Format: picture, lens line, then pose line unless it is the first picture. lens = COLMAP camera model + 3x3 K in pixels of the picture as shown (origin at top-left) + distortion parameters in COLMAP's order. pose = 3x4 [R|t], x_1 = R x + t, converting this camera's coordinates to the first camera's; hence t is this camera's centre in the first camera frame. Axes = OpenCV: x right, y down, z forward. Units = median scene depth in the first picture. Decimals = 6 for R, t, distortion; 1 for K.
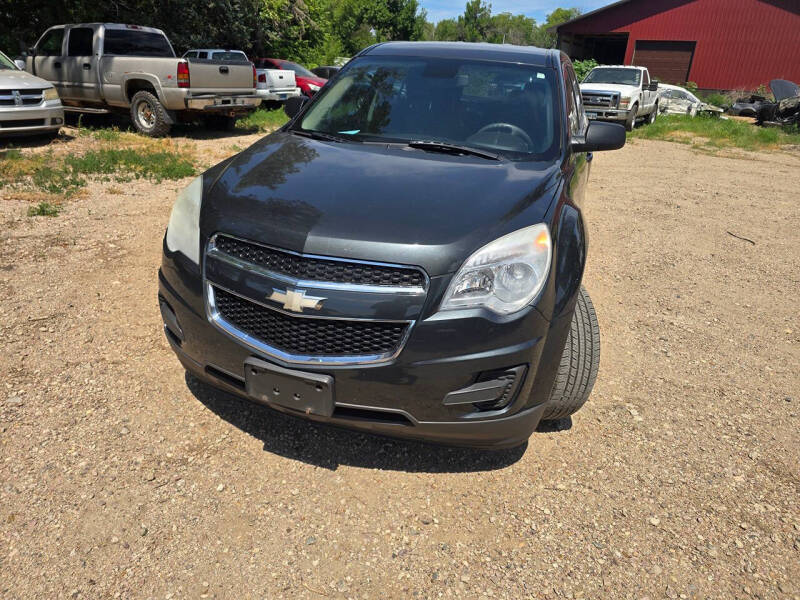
lens RADIAL K [[532.9, 0, 390.2], [0, 532.9, 302.8], [0, 0, 1]] dist [0.040633, -0.030842]
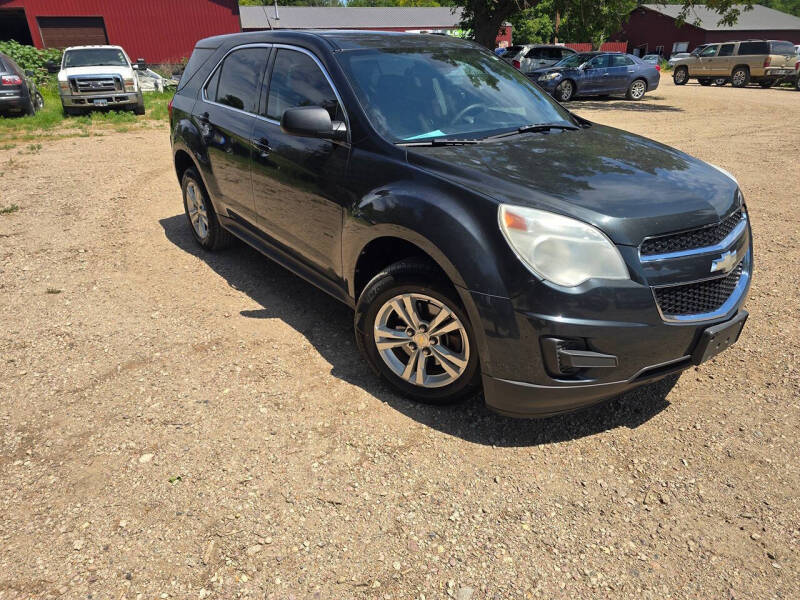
lens RADIAL K [[531.5, 0, 389.6], [0, 531.5, 314.2], [0, 0, 1]] dist [0.052934, -0.043826]
pose [[0.559685, -0.413884, 0.717951, -1.038195], [0.374629, 0.899137, 0.226289, -0.311427], [-0.739193, 0.142314, 0.658286, 0.547414]]
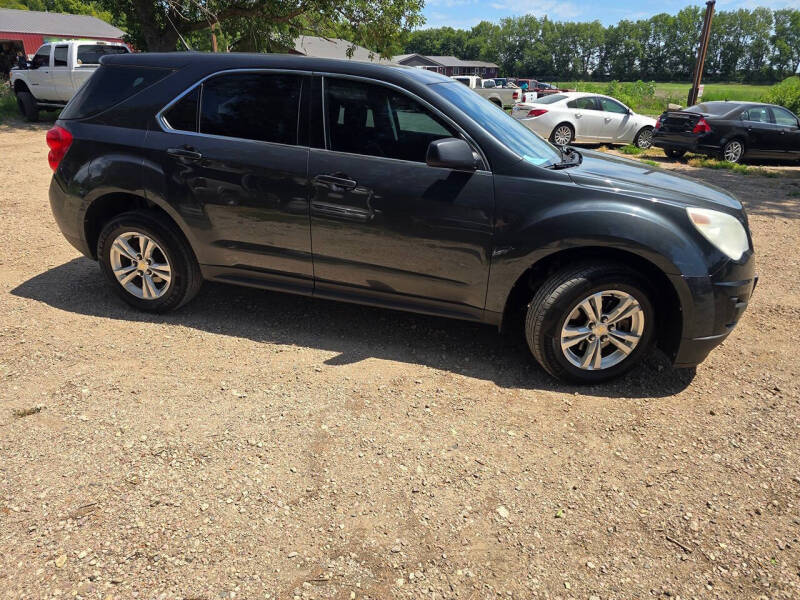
lens RADIAL K [[531.5, 0, 389.6], [0, 531.5, 314.2], [0, 0, 1]] dist [0.052934, -0.043826]
pose [[-0.047188, -0.452408, 0.890562, -1.314157], [0.373646, 0.818837, 0.435769, -0.720173], [-0.926370, 0.353318, 0.130401, 1.389140]]
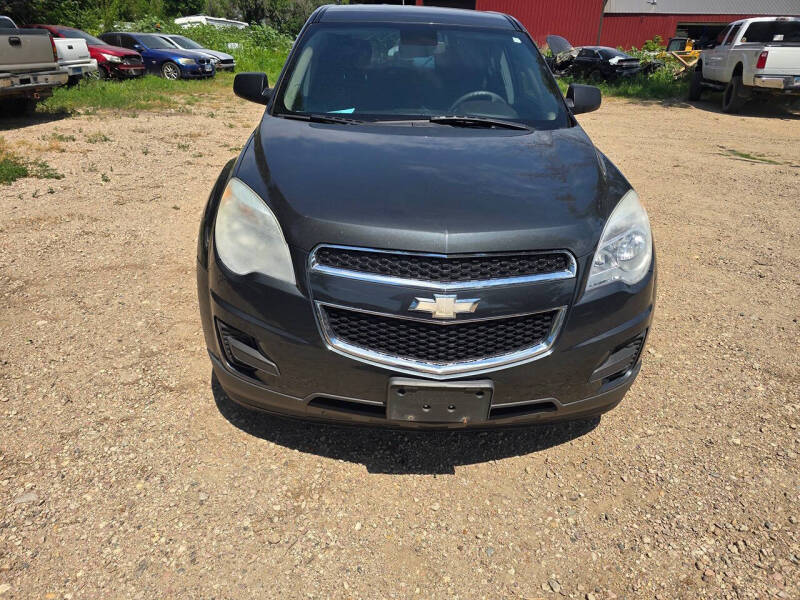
lens RADIAL K [[531.5, 0, 389.6], [0, 531.5, 314.2], [0, 0, 1]] dist [0.052934, -0.043826]
pose [[0.938131, -0.180887, 0.295280, -0.373336], [0.158737, 0.982490, 0.097547, -0.066507], [-0.307754, -0.044640, 0.950418, 0.118248]]
